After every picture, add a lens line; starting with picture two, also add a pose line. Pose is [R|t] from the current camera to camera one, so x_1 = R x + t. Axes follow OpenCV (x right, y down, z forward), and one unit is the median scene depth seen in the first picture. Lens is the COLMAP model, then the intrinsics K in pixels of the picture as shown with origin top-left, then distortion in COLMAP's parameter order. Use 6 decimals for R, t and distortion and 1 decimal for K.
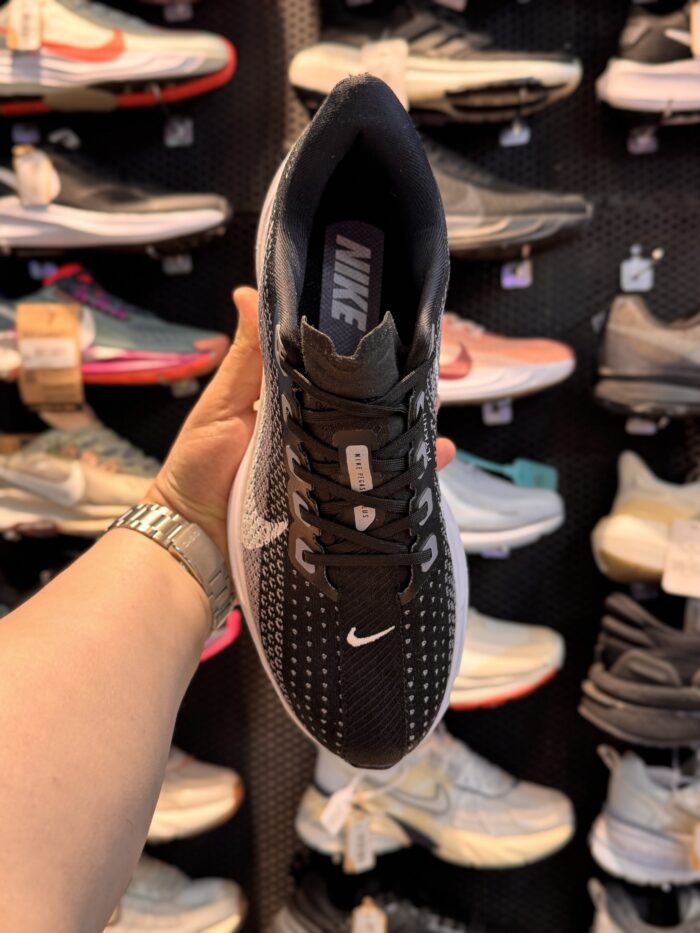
lens RADIAL K [[910.4, 0, 353.2], [0, 910.4, 469.2], [0, 0, 1]] dist [0.009801, 0.000000]
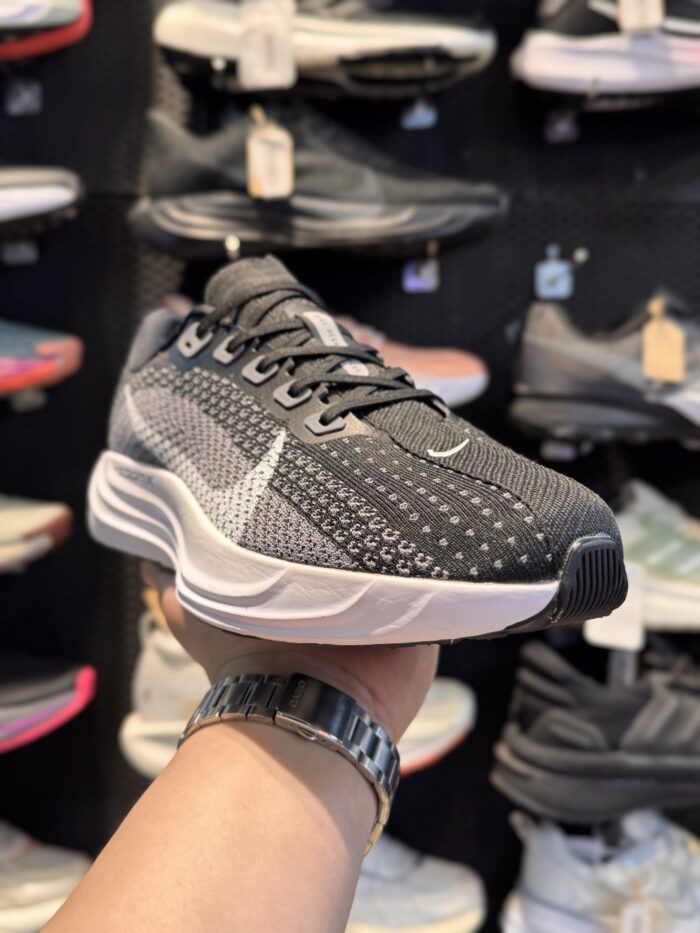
lens RADIAL K [[910.4, 0, 344.5], [0, 910.4, 469.6], [0, 0, 1]] dist [0.009801, 0.000000]
pose [[0.994010, 0.003001, 0.109247, 0.013128], [-0.001777, 0.999935, -0.011301, -0.019241], [-0.109274, 0.011039, 0.993950, 0.151509]]
